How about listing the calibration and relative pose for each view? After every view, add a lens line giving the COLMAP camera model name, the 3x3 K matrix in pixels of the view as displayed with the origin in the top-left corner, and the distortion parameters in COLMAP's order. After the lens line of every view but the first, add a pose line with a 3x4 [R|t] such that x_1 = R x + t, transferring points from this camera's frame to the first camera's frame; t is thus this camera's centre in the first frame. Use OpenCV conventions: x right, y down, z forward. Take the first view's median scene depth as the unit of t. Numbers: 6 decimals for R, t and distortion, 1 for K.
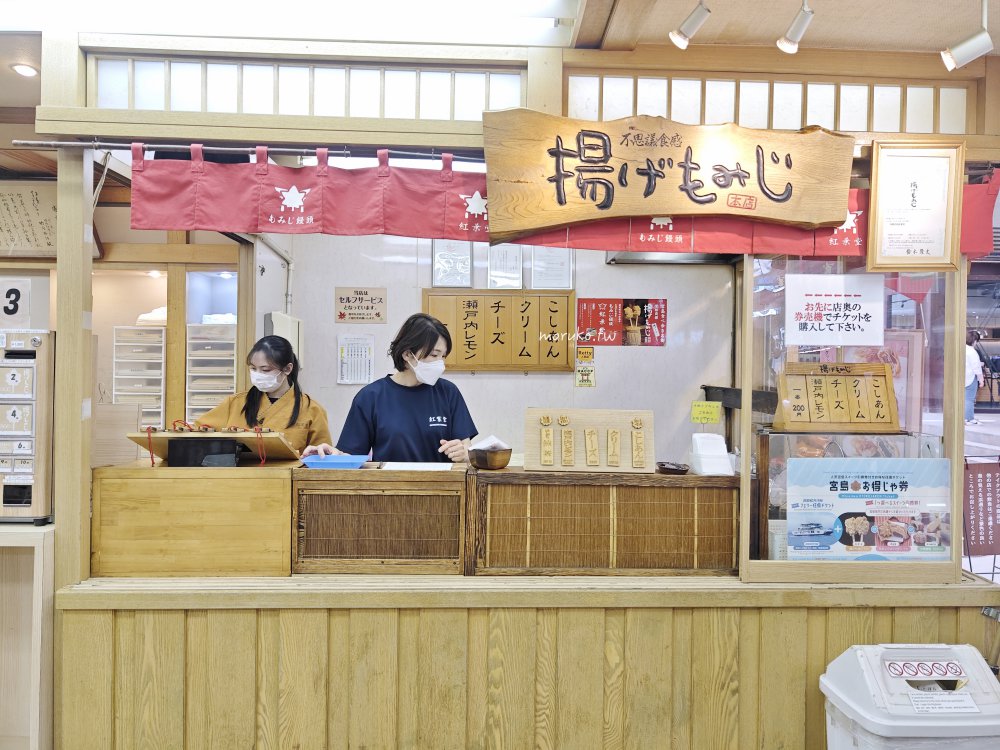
lens RADIAL K [[711.5, 0, 500.0], [0, 711.5, 375.0], [0, 0, 1]] dist [-0.004508, 0.000390]
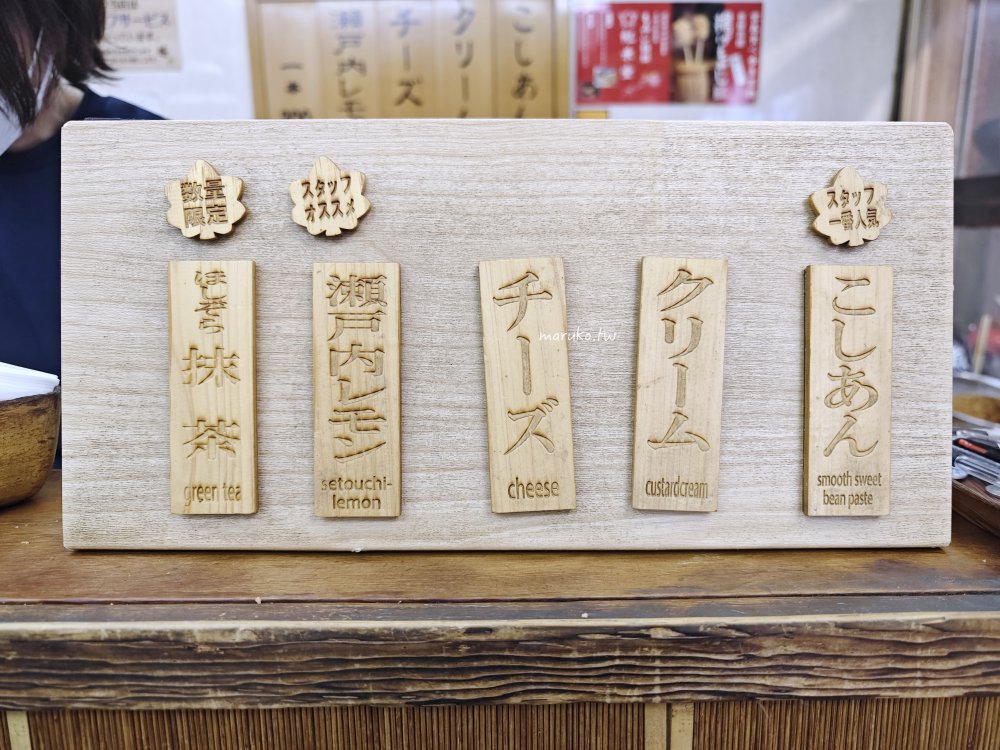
lens RADIAL K [[711.5, 0, 500.0], [0, 711.5, 375.0], [0, 0, 1]] dist [-0.004508, 0.000390]
pose [[0.999075, -0.017255, -0.039384, 0.073774], [0.024846, 0.979226, 0.201243, 0.039877], [0.035094, -0.202036, 0.978749, 0.488209]]
